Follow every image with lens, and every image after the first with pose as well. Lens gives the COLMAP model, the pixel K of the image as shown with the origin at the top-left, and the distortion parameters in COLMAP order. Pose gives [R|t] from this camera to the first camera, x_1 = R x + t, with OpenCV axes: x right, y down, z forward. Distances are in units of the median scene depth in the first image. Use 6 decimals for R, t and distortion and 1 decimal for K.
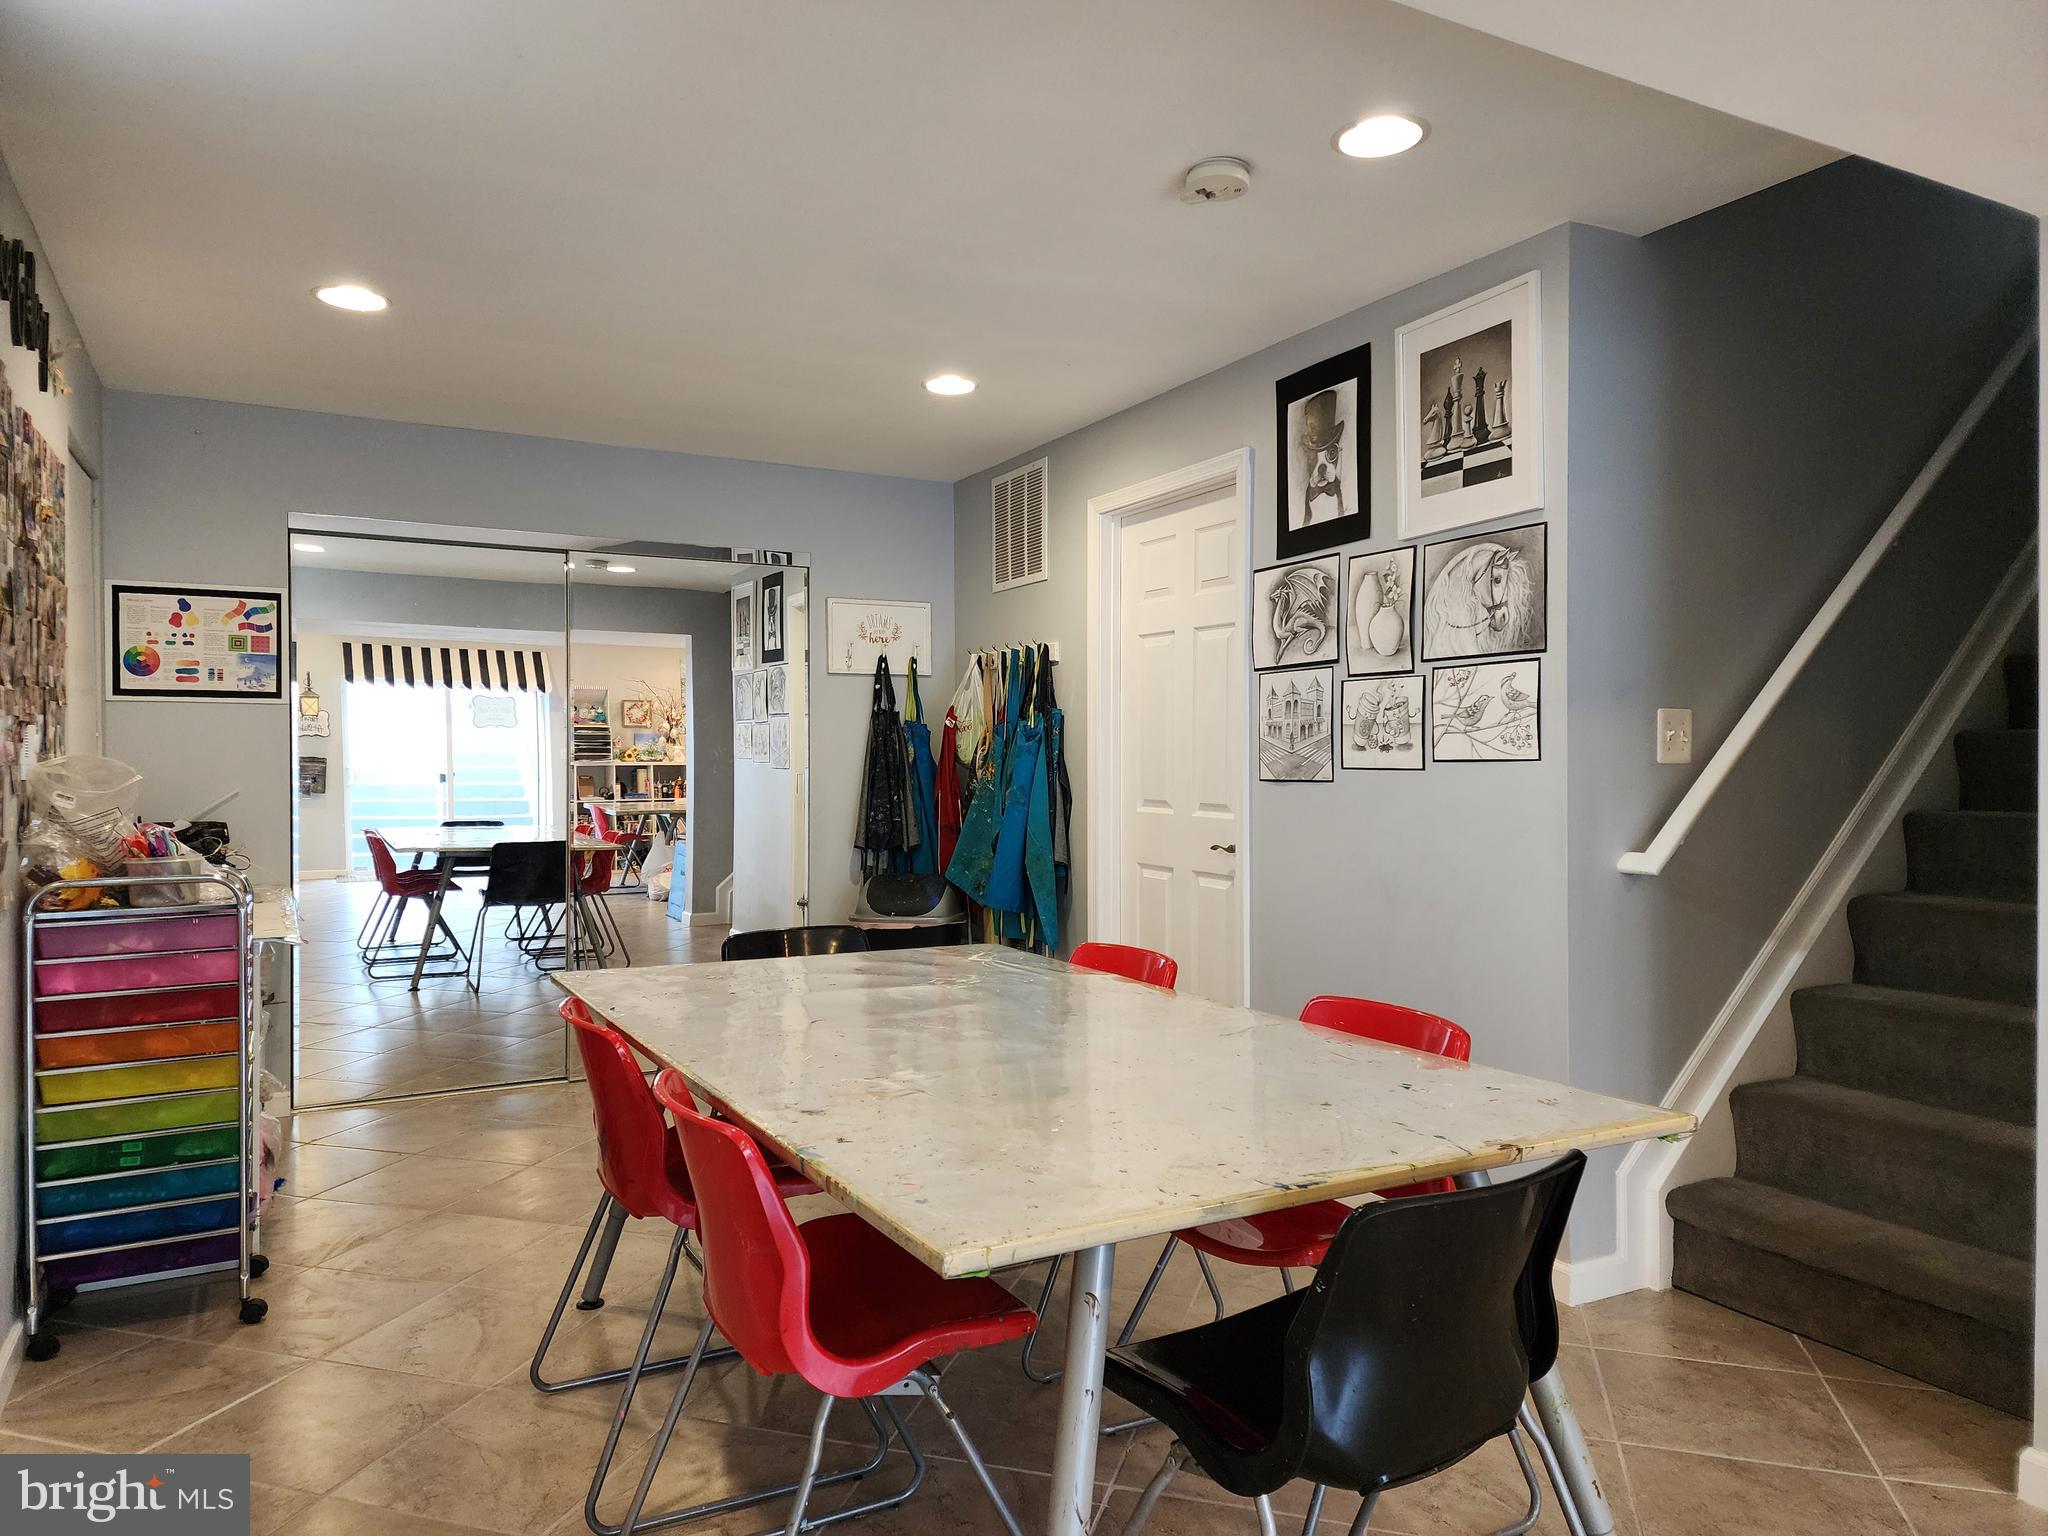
lens RADIAL K [[1371.2, 0, 1023.6], [0, 1371.2, 773.9], [0, 0, 1]] dist [0.036835, -0.019254]
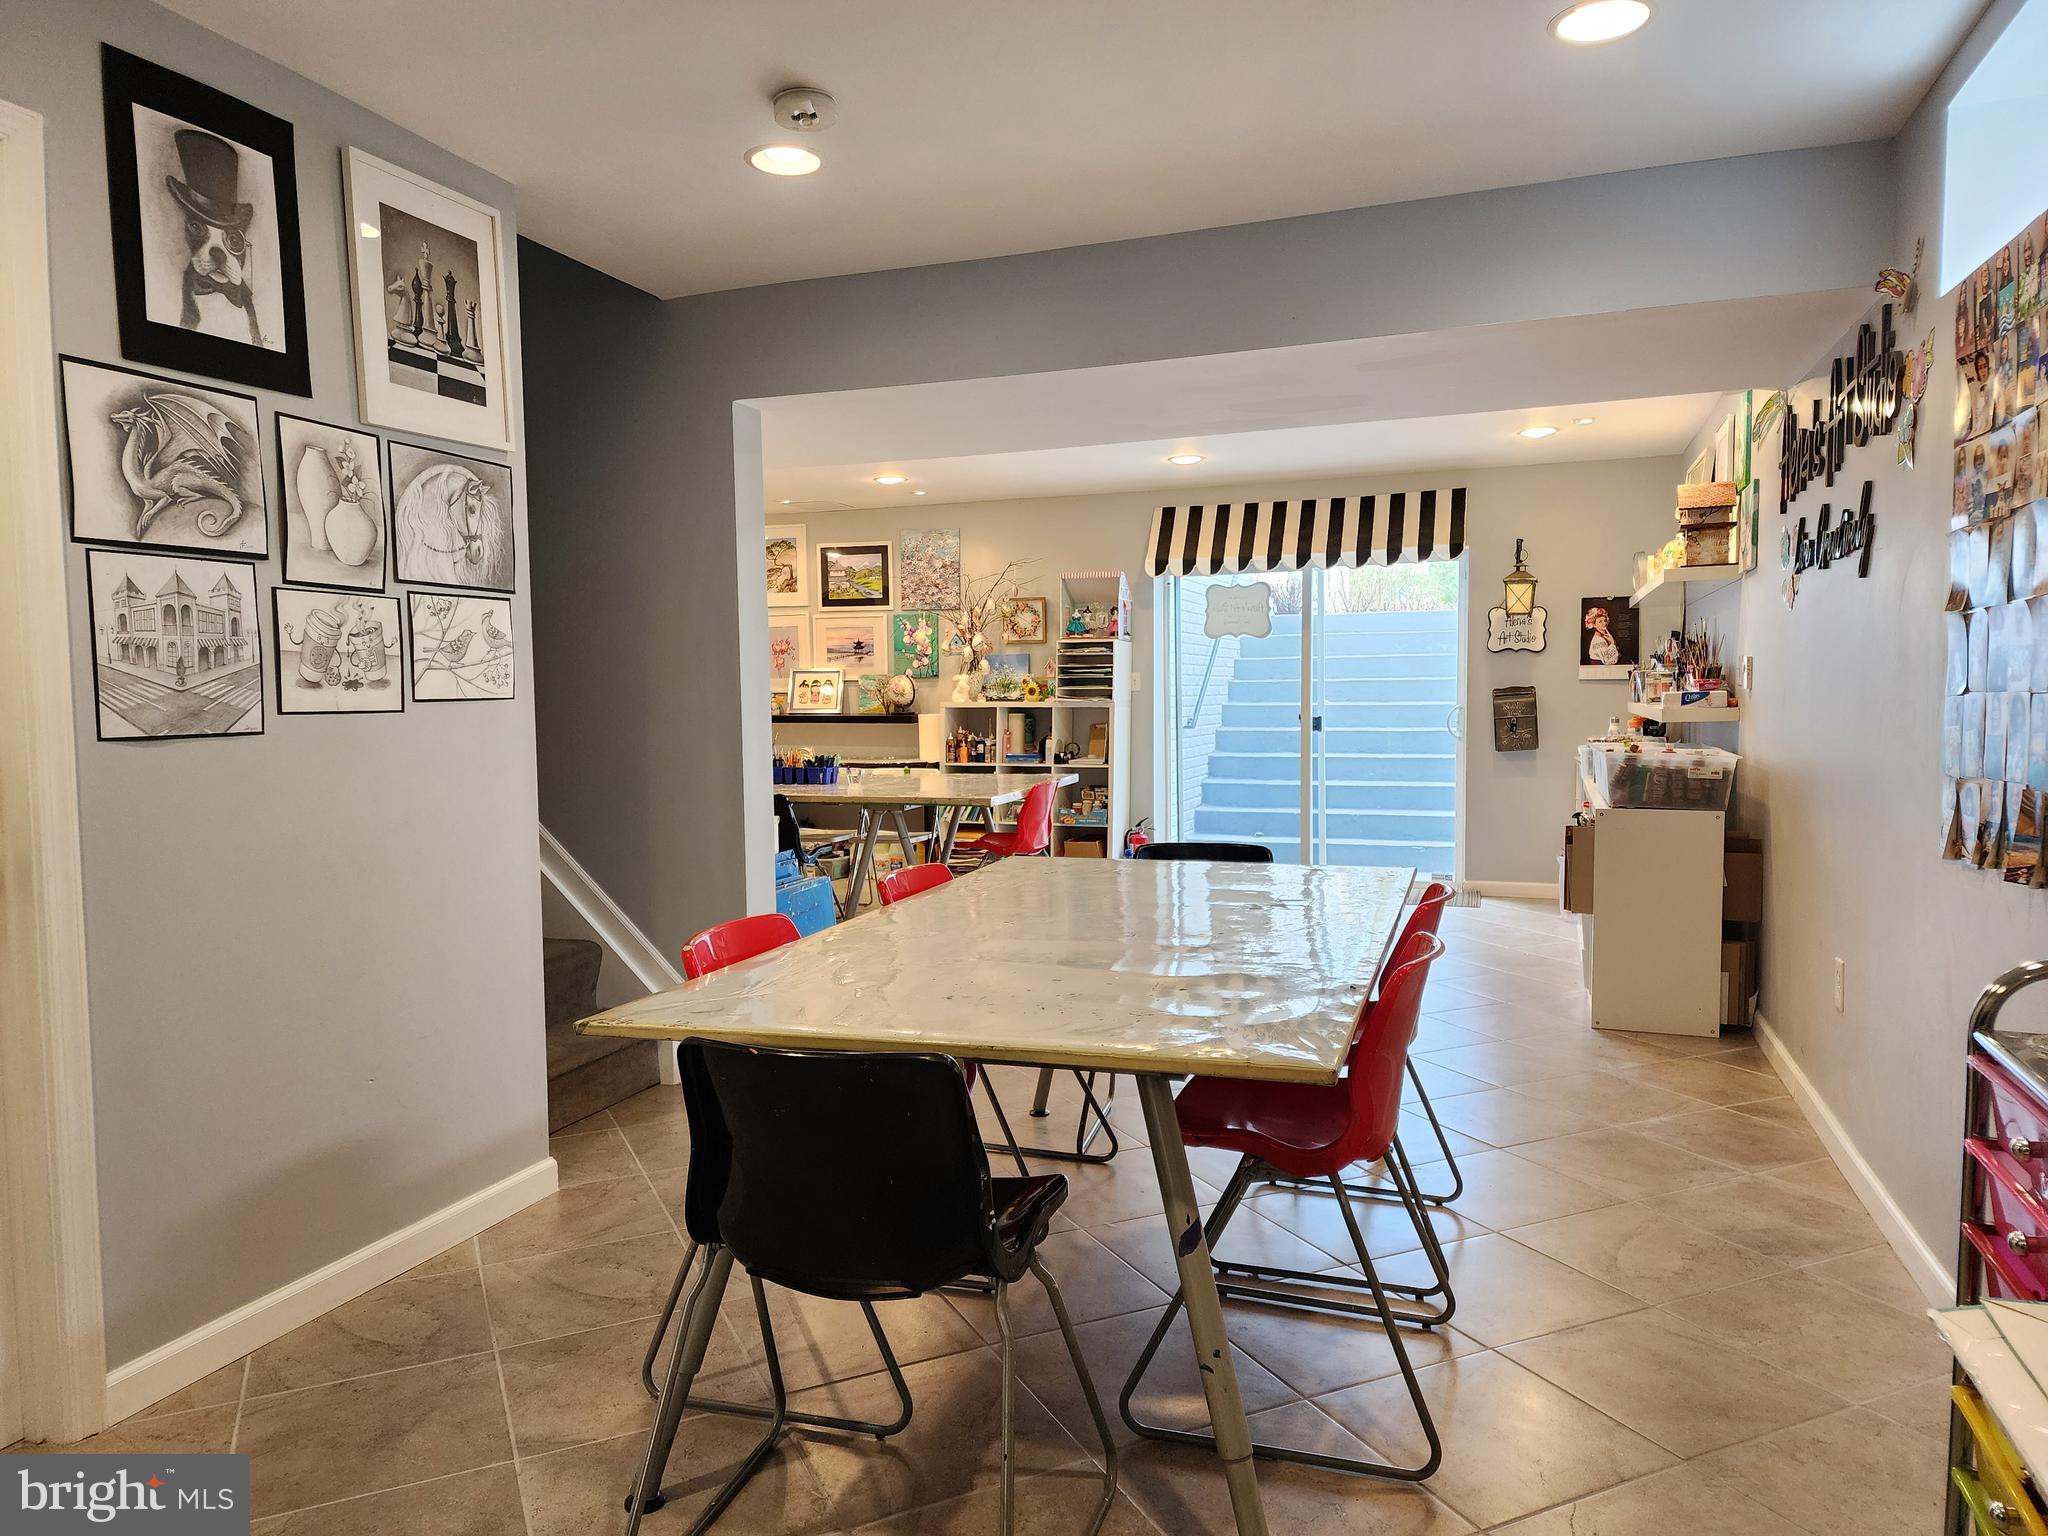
lens RADIAL K [[1371.2, 0, 1028.1], [0, 1371.2, 772.5], [0, 0, 1]] dist [0.036835, -0.019254]
pose [[-0.670798, -0.033799, 0.740870, -0.570560], [0.021162, 0.997682, 0.064675, -0.012038], [-0.741338, 0.059062, -0.668528, 1.242384]]
